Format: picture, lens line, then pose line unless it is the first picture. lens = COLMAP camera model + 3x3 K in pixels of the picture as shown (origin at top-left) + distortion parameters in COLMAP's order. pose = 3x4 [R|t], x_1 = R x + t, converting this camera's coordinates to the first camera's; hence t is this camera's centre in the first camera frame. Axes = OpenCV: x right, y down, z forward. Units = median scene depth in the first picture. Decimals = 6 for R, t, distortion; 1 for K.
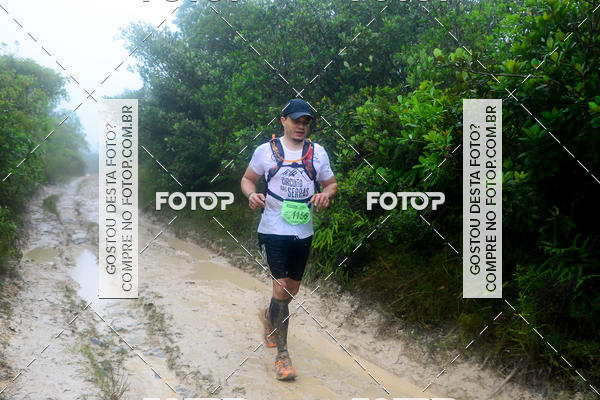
lens RADIAL K [[712.6, 0, 311.5], [0, 712.6, 210.5], [0, 0, 1]] dist [0.006345, 0.151806]
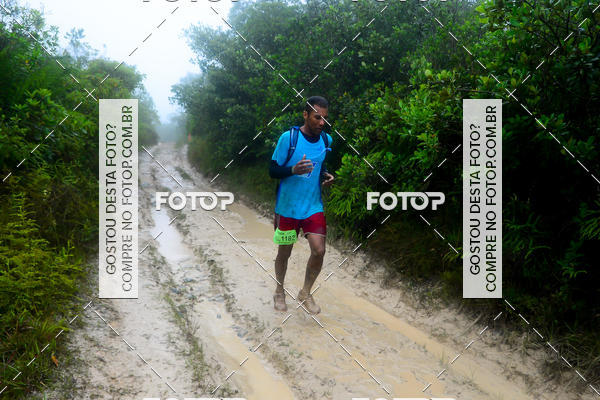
lens RADIAL K [[589.7, 0, 308.3], [0, 589.7, 211.7], [0, 0, 1]] dist [-0.052606, 0.144536]
pose [[0.998396, -0.002213, -0.056570, 0.016111], [0.006514, 0.997089, 0.075962, -0.042902], [0.056238, -0.076208, 0.995505, -0.079601]]
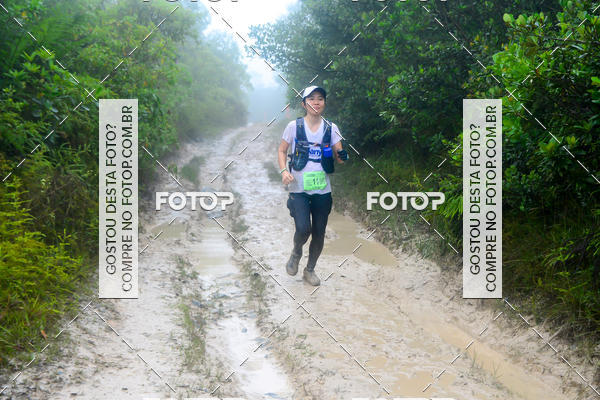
lens RADIAL K [[1186.1, 0, 316.4], [0, 1186.1, 202.7], [0, 0, 1]] dist [0.149855, 0.204855]
pose [[0.964771, -0.013319, -0.262755, 0.294475], [0.020698, 0.999465, 0.025338, -0.007905], [0.262277, -0.029884, 0.964530, -0.574704]]
